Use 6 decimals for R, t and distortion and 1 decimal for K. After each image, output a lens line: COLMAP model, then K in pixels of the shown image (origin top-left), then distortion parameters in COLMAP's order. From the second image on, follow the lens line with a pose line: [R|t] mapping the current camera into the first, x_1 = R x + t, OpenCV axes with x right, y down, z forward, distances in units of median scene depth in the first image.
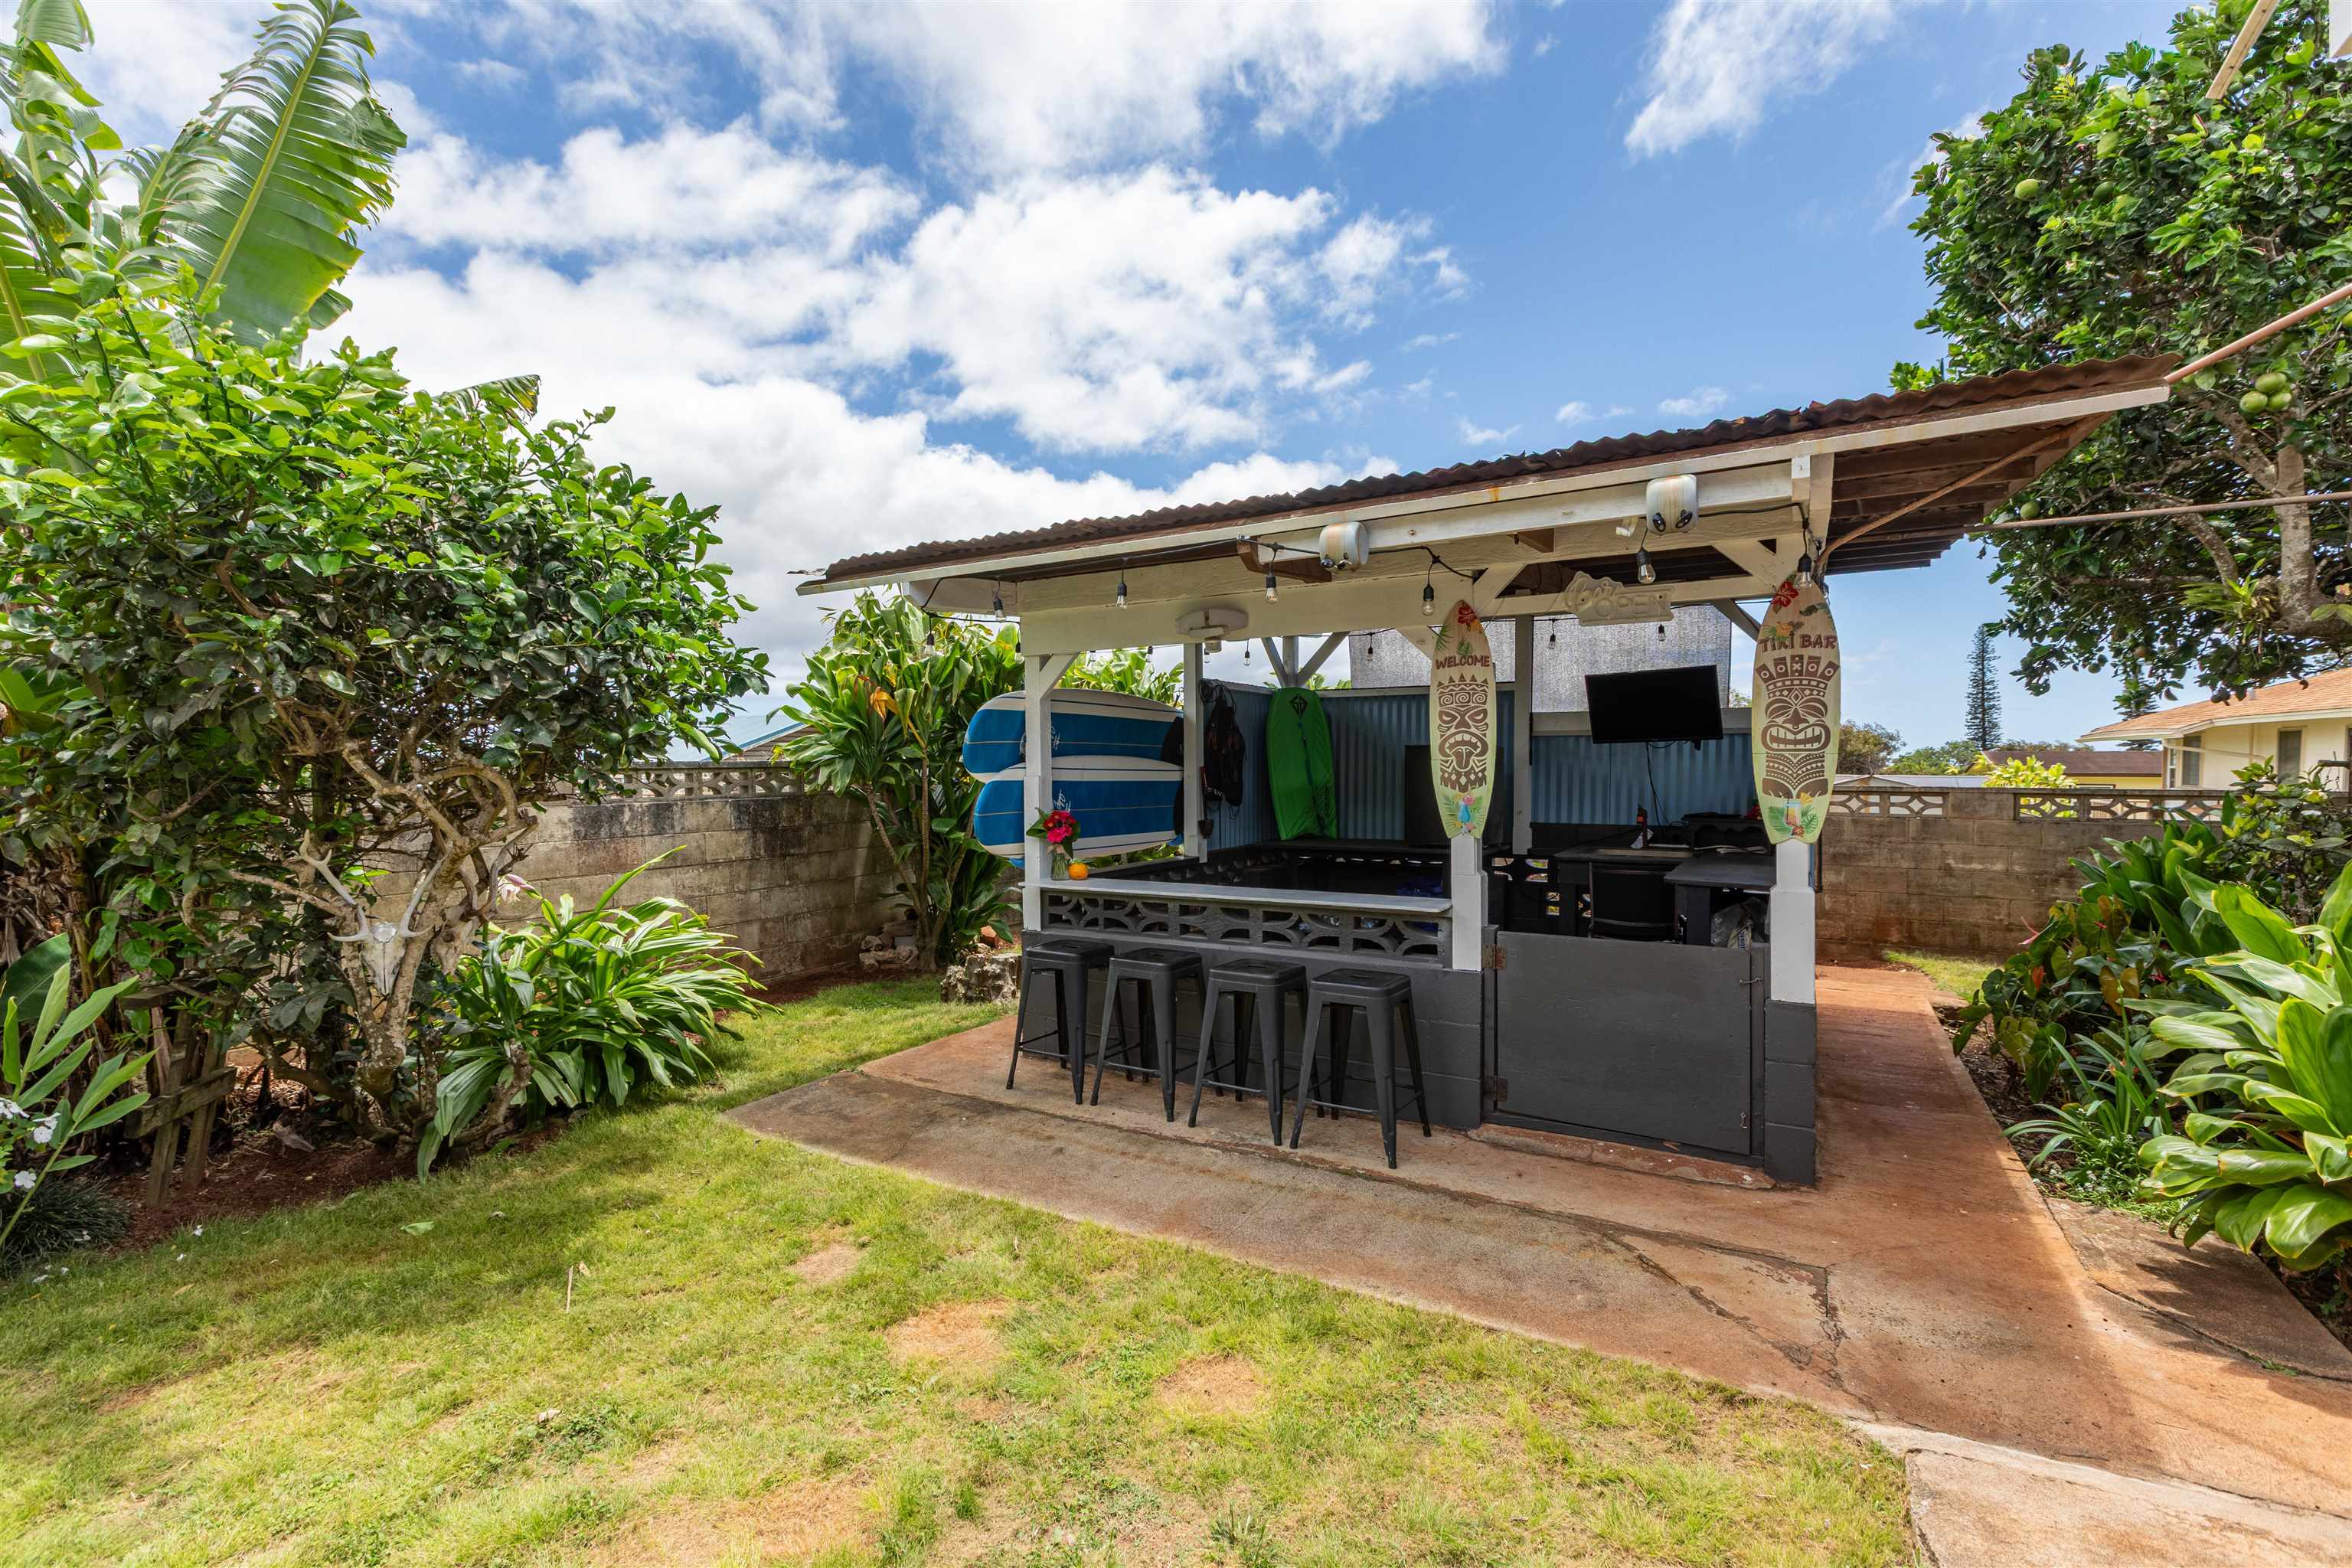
lens RADIAL K [[1036.1, 0, 1176.0], [0, 1036.1, 784.0], [0, 0, 1]] dist [0.000183, 0.000407]
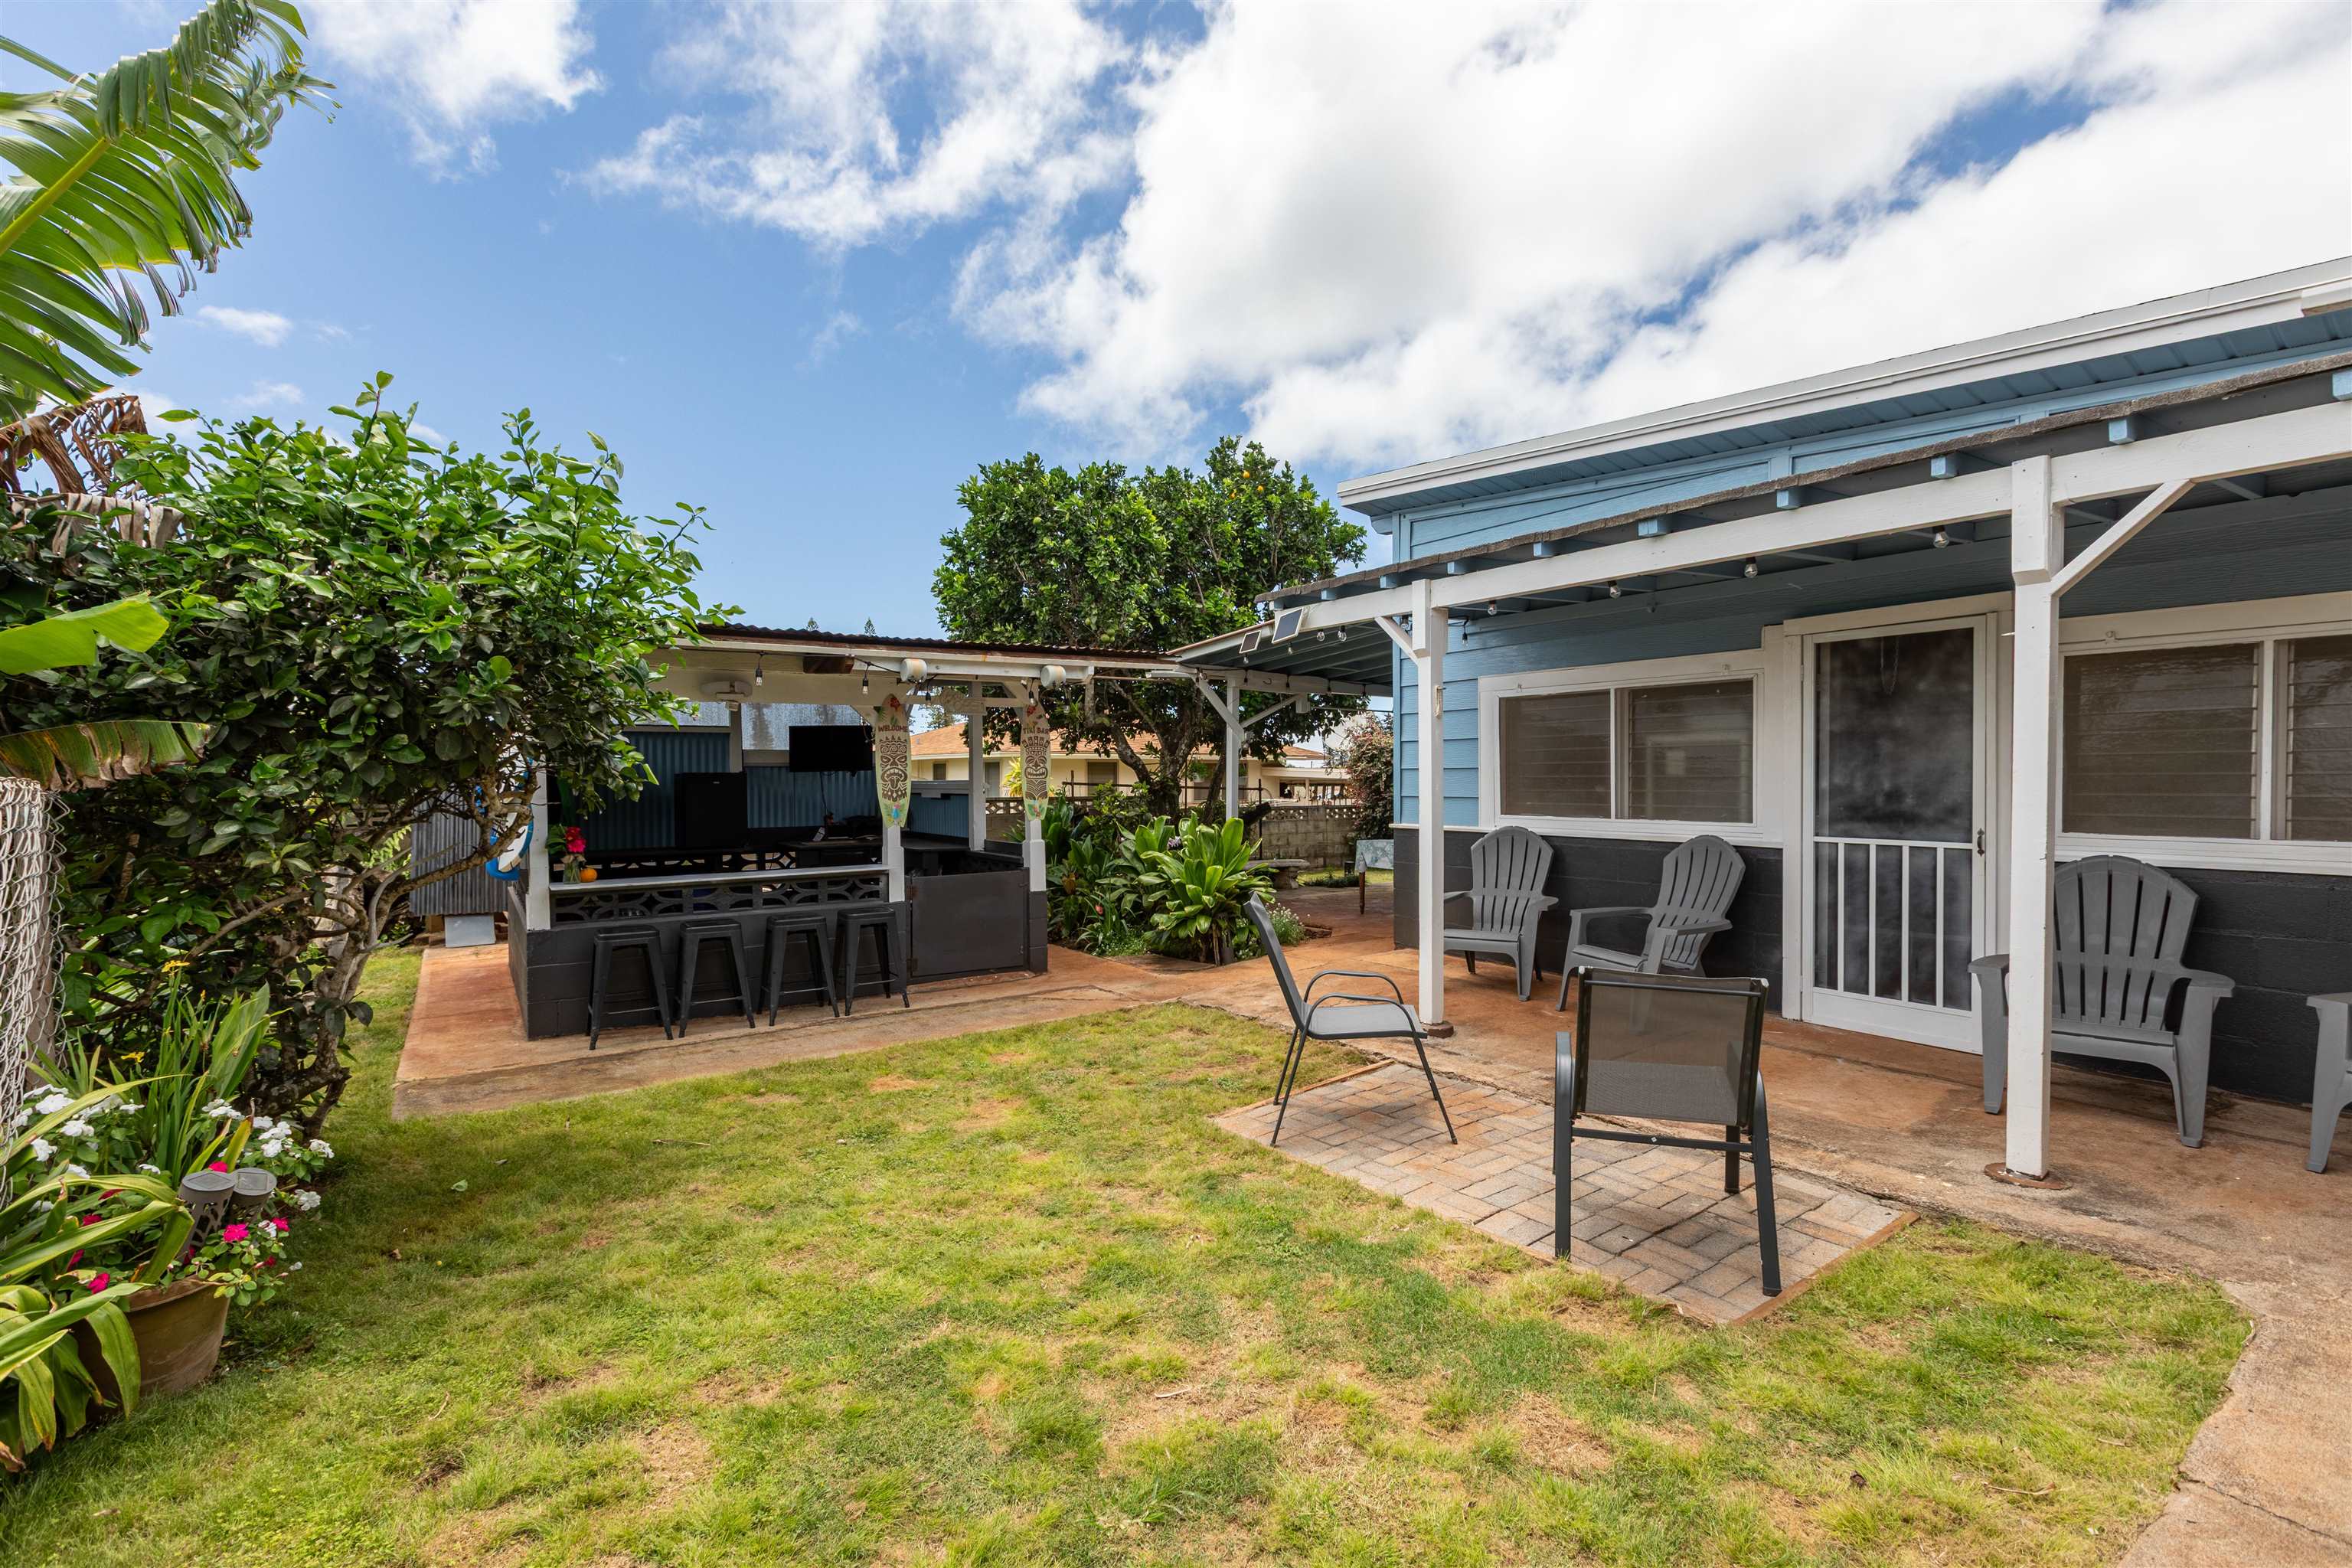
lens RADIAL K [[1036.1, 0, 1176.0], [0, 1036.1, 784.0], [0, 0, 1]] dist [0.000183, 0.000407]
pose [[0.418246, -0.004517, 0.908322, -1.115236], [0.020969, 0.999769, -0.004684, -0.003993], [-0.908092, 0.021006, 0.418244, -0.180577]]
